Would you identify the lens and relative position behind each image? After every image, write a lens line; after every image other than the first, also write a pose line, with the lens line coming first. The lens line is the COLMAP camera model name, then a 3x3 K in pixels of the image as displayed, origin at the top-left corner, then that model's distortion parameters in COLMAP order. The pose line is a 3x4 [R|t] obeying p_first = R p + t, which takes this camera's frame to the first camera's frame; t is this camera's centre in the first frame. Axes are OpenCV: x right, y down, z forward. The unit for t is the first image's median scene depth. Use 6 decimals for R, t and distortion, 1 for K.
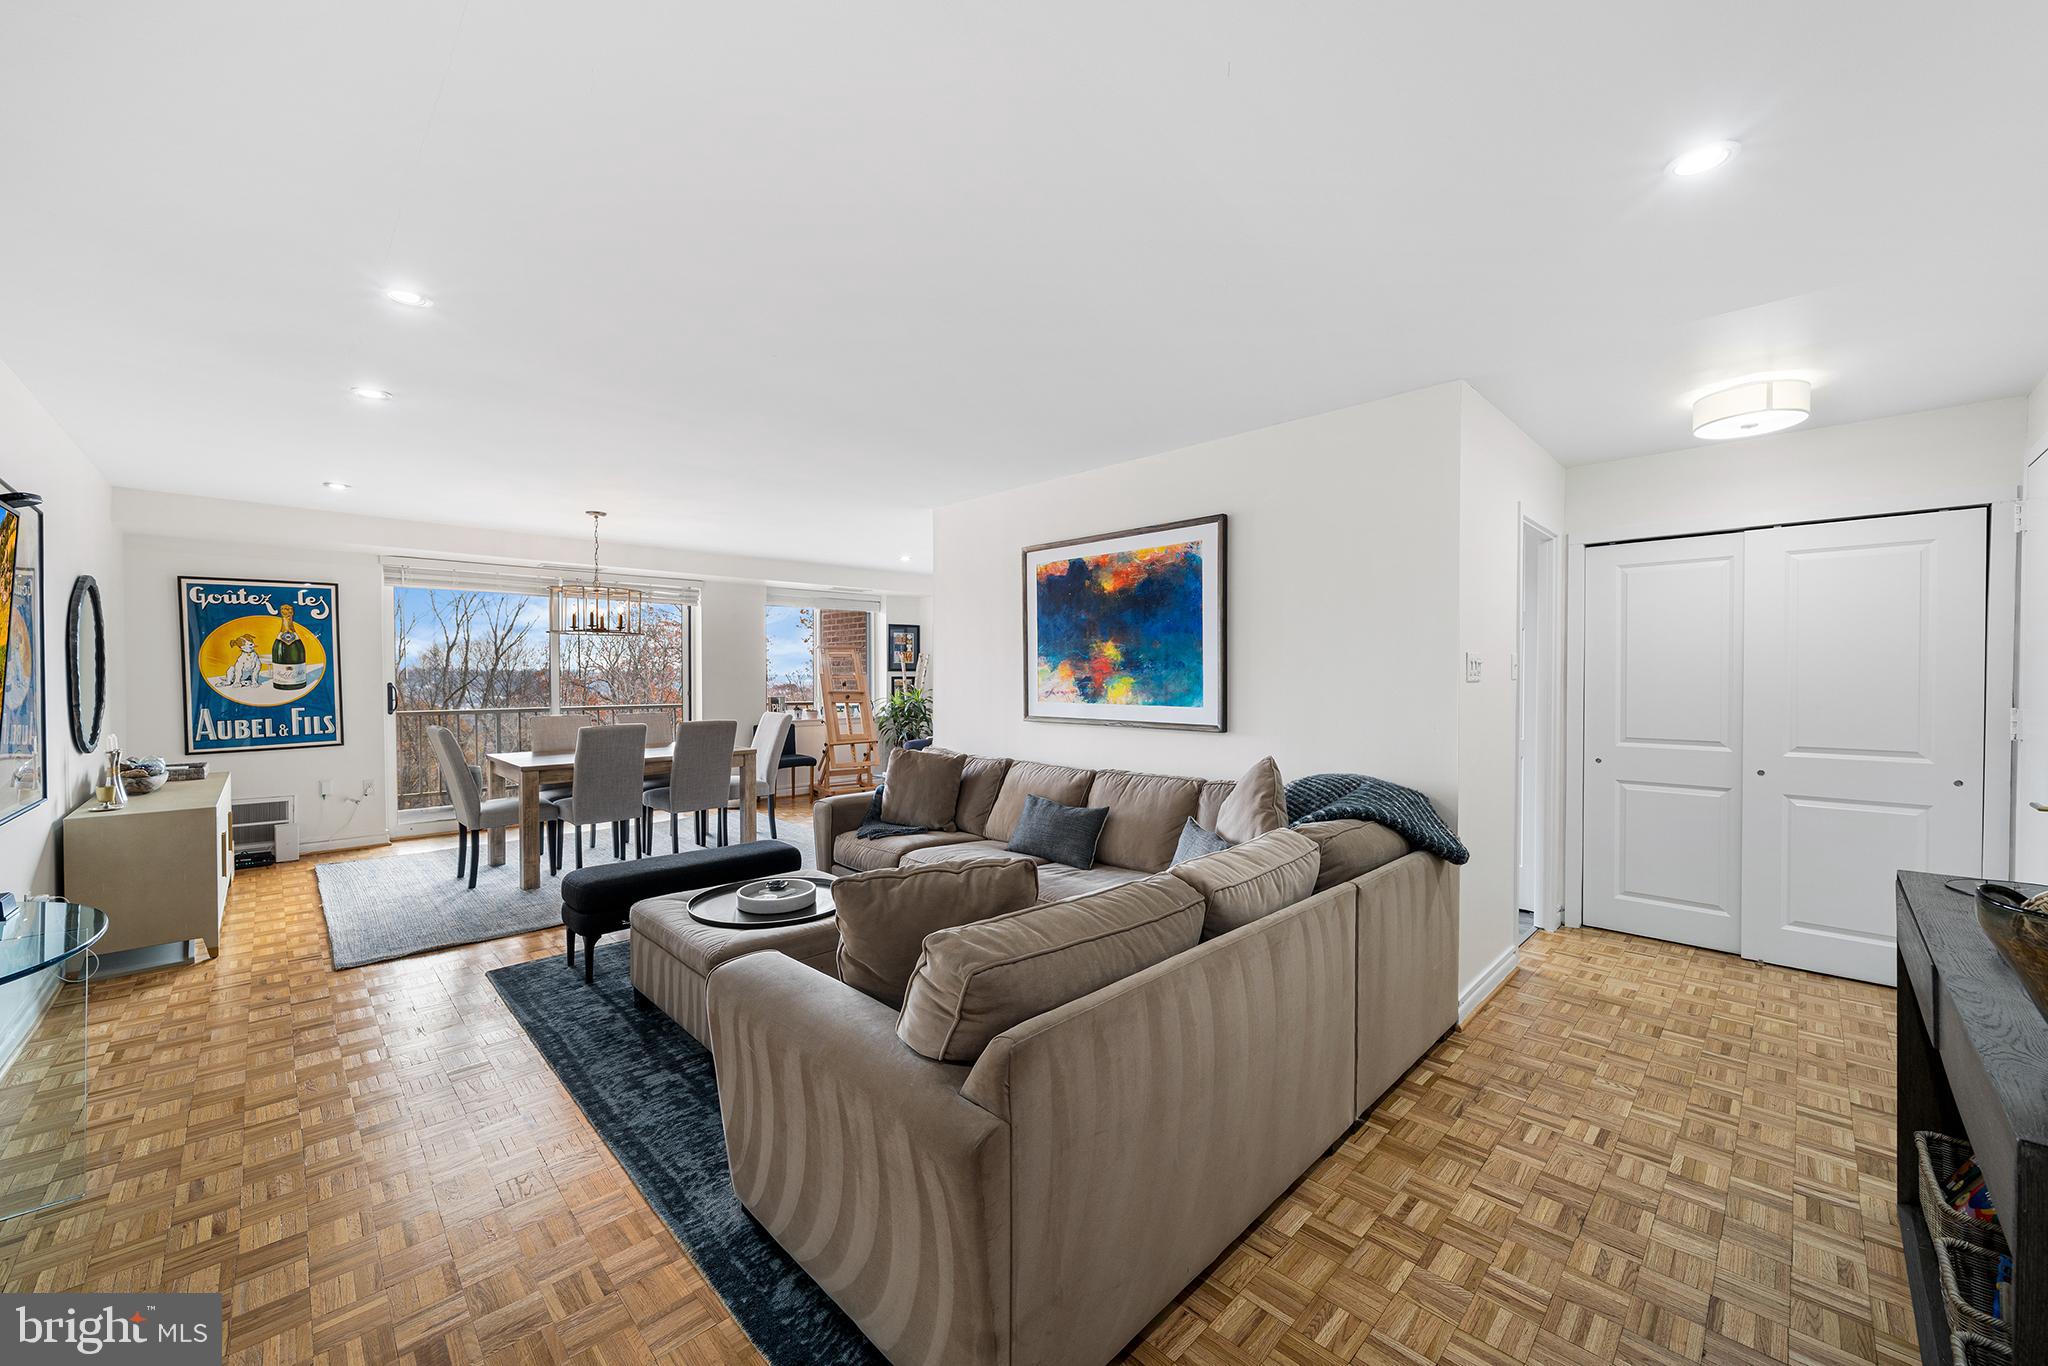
lens RADIAL K [[773.6, 0, 1031.3], [0, 773.6, 689.6], [0, 0, 1]] dist [-0.003955, -0.000221]
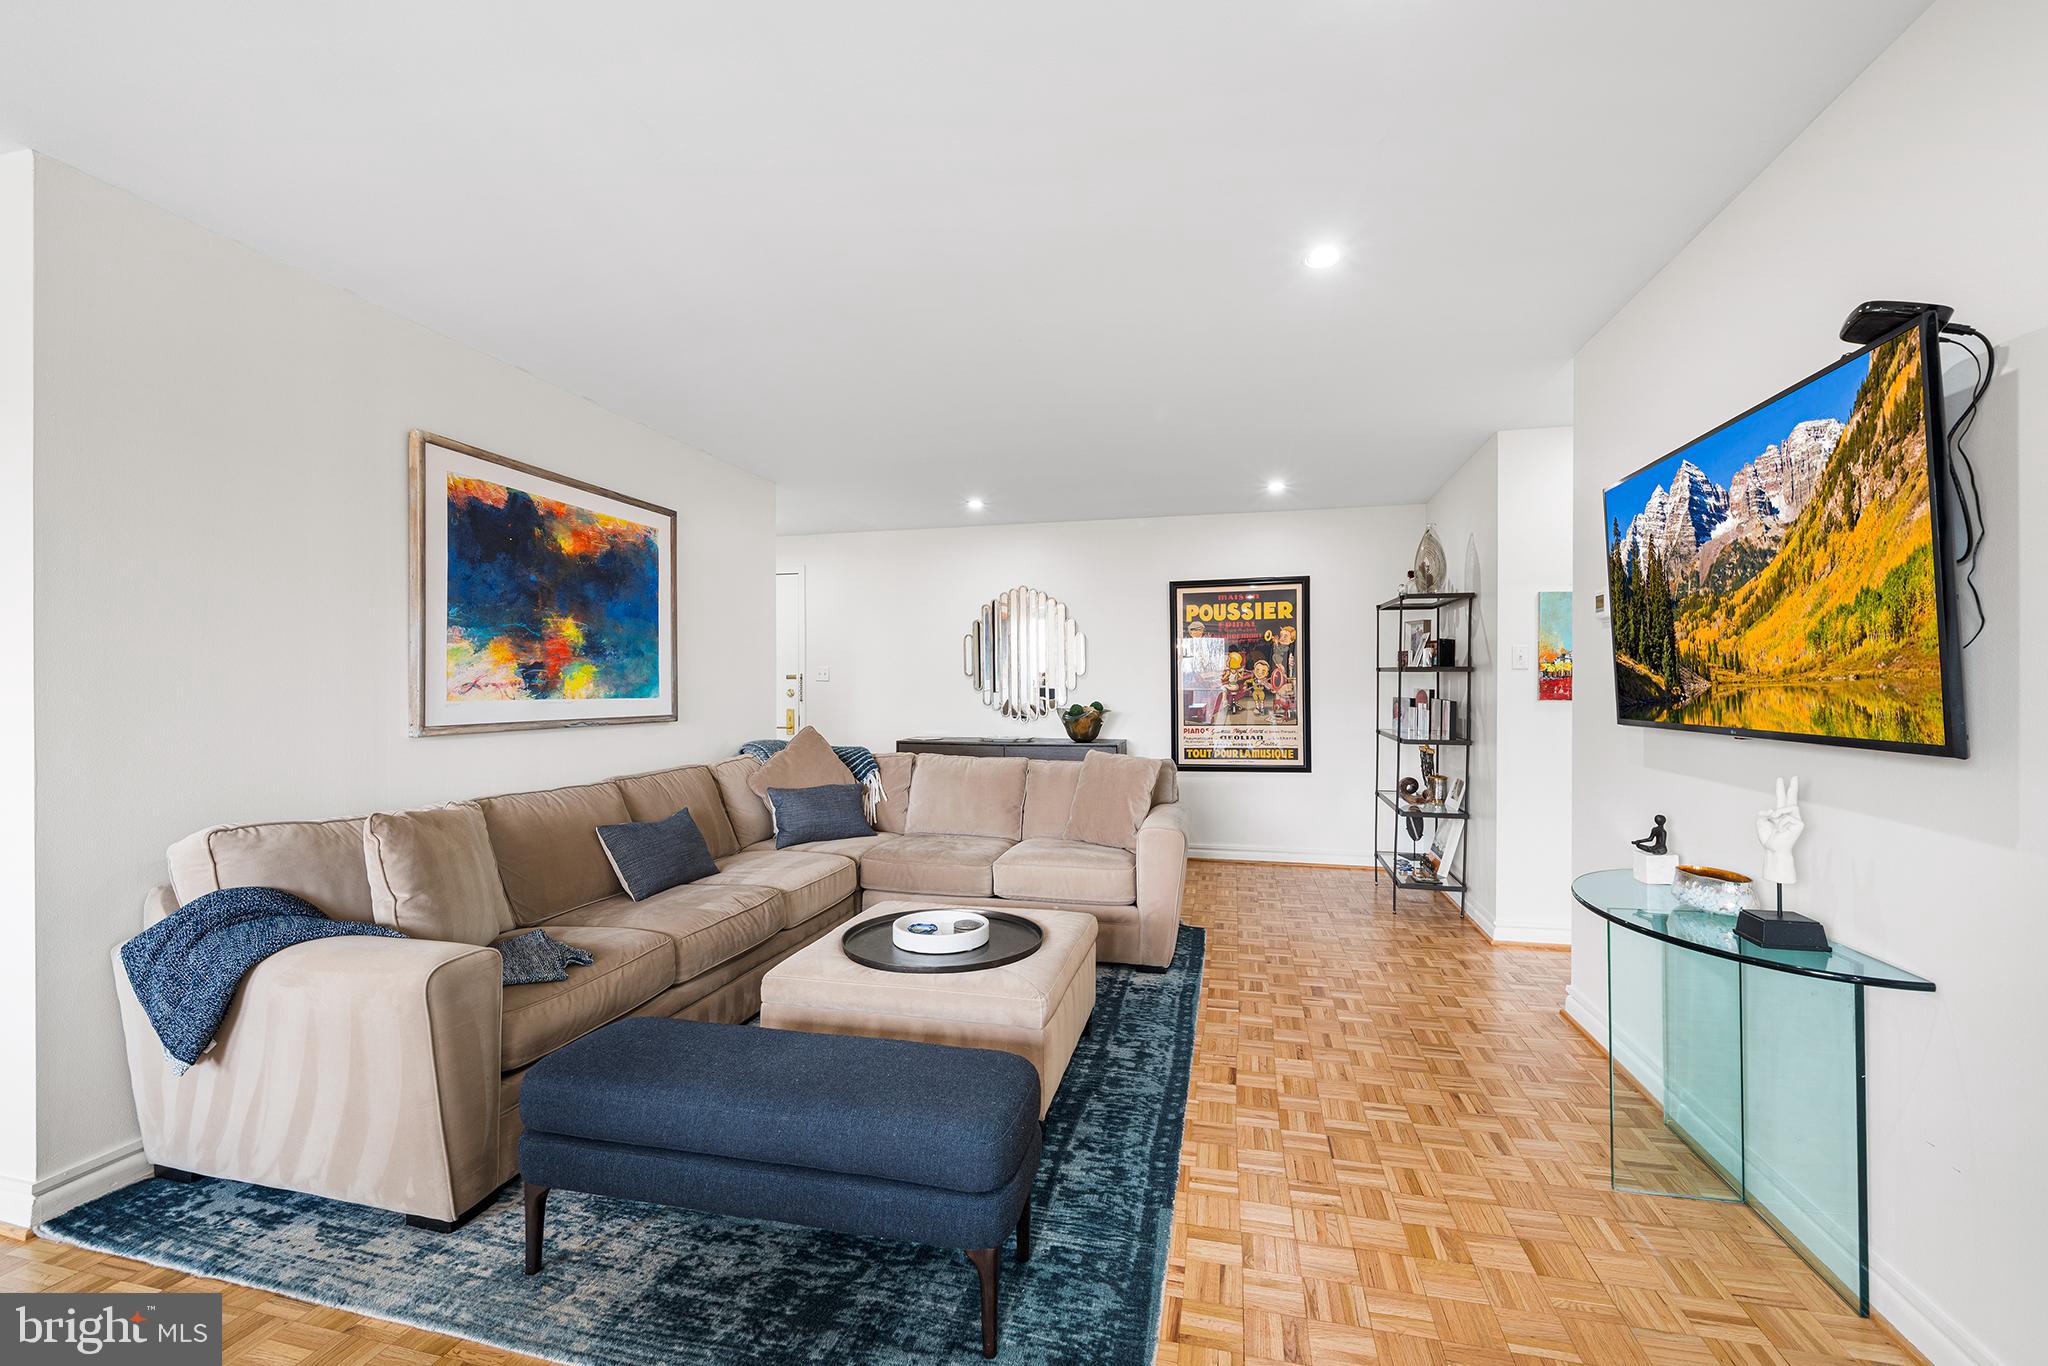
lens RADIAL K [[823.1, 0, 1040.2], [0, 823.1, 687.4], [0, 0, 1]] dist [-0.003221, 0.000966]
pose [[-0.528035, -0.000022, 0.849222, -0.651954], [0.017434, 0.999789, 0.010866, 0.004912], [-0.849044, 0.020543, -0.527923, 0.801479]]
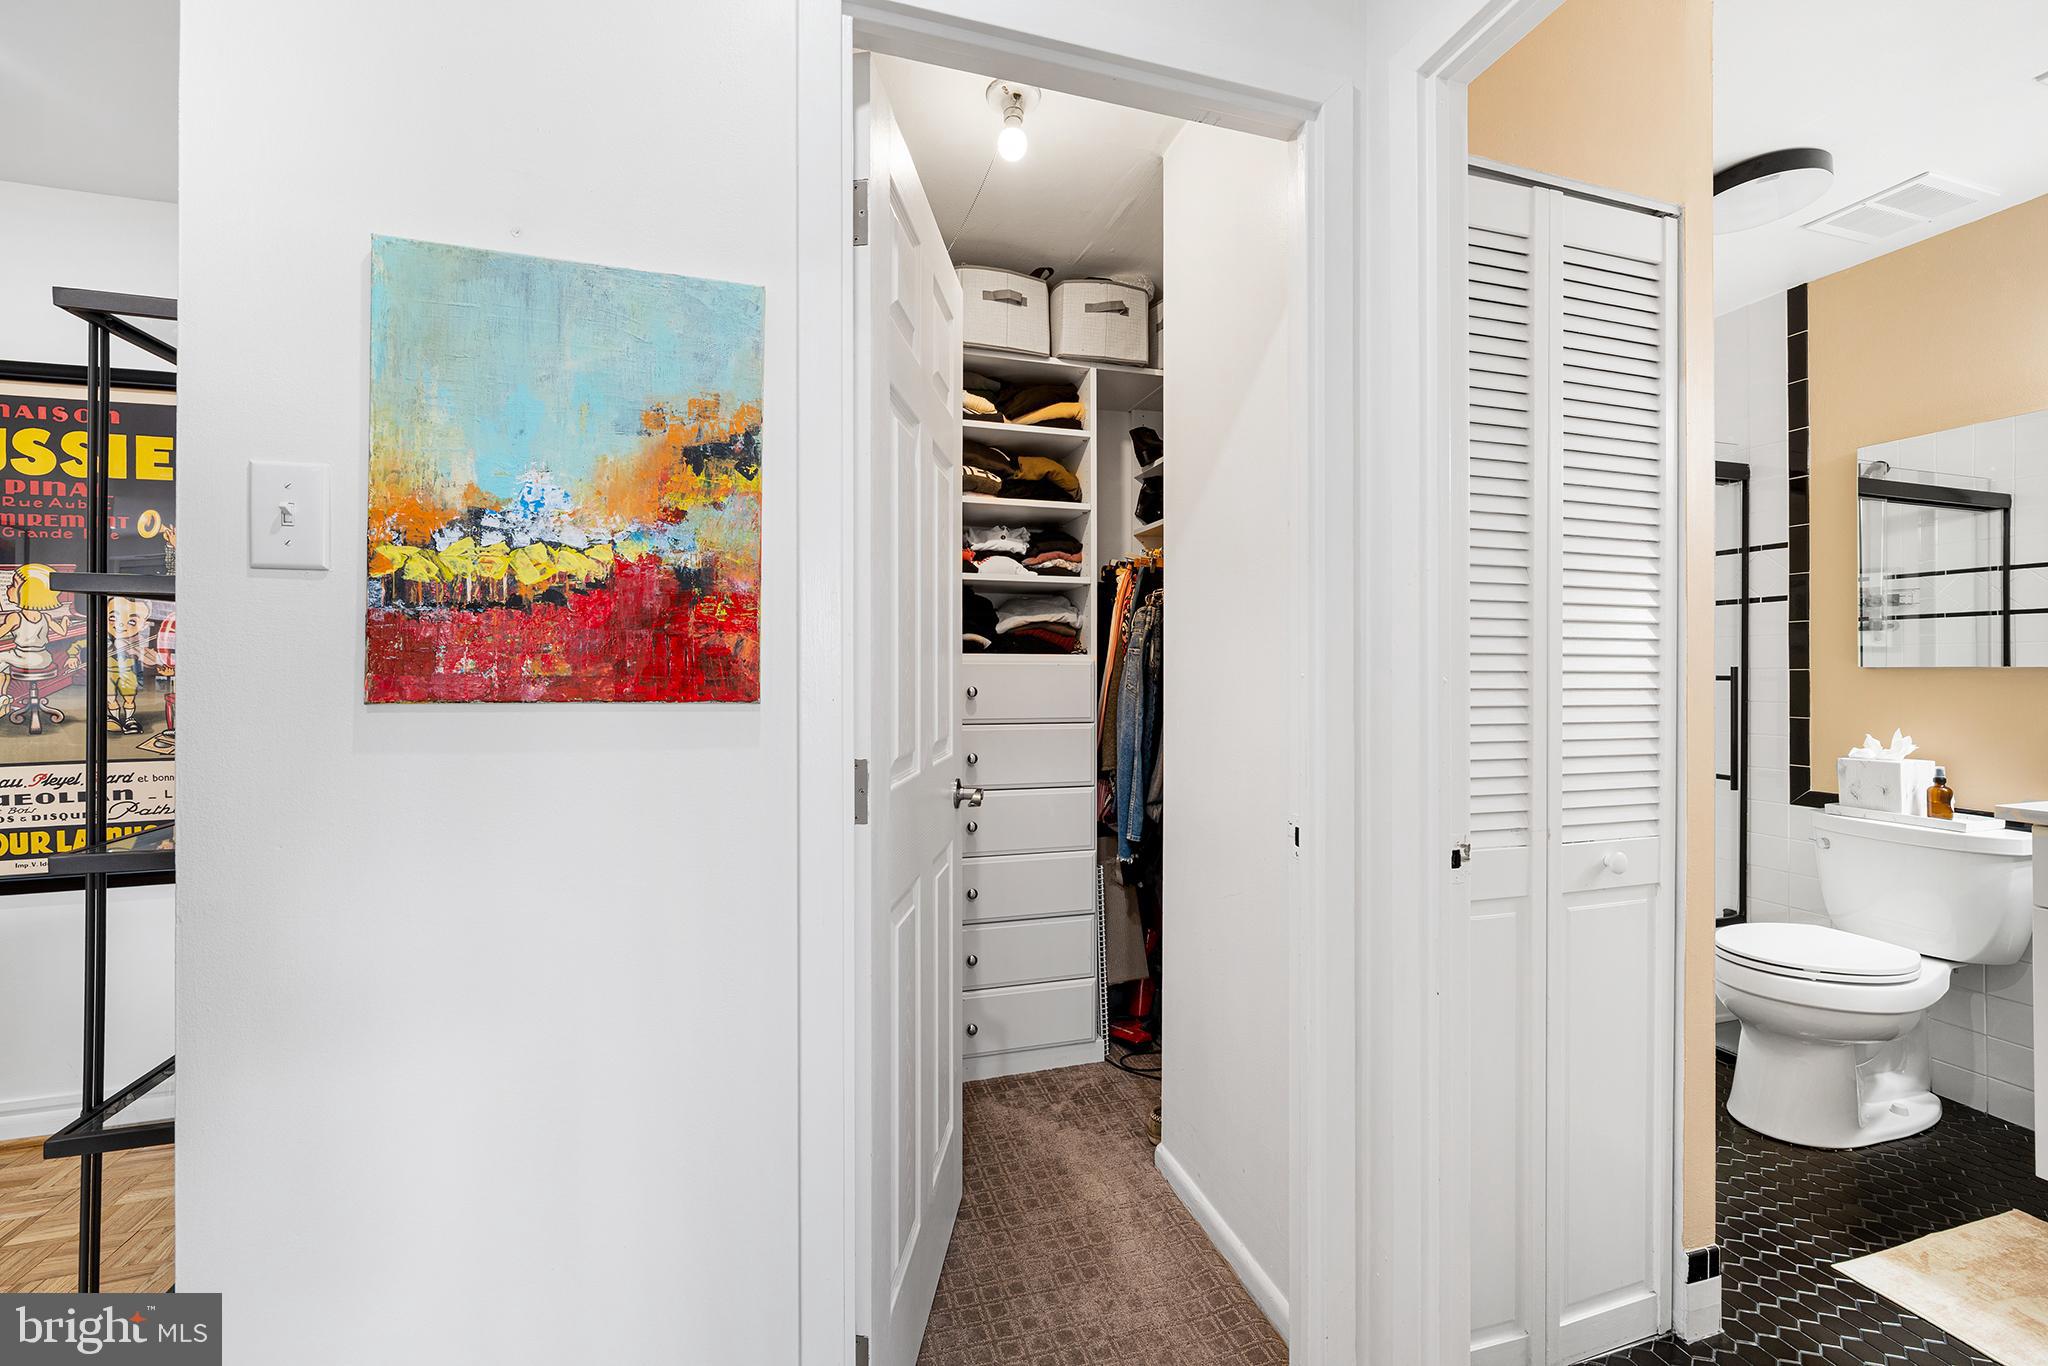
lens RADIAL K [[823.1, 0, 1020.2], [0, 823.1, 668.0], [0, 0, 1]] dist [-0.003221, 0.000966]
pose [[-0.883229, 0.000728, 0.468941, -0.458025], [0.008172, 0.999871, 0.013839, 0.024007], [-0.468870, 0.016055, -0.883121, 0.108488]]
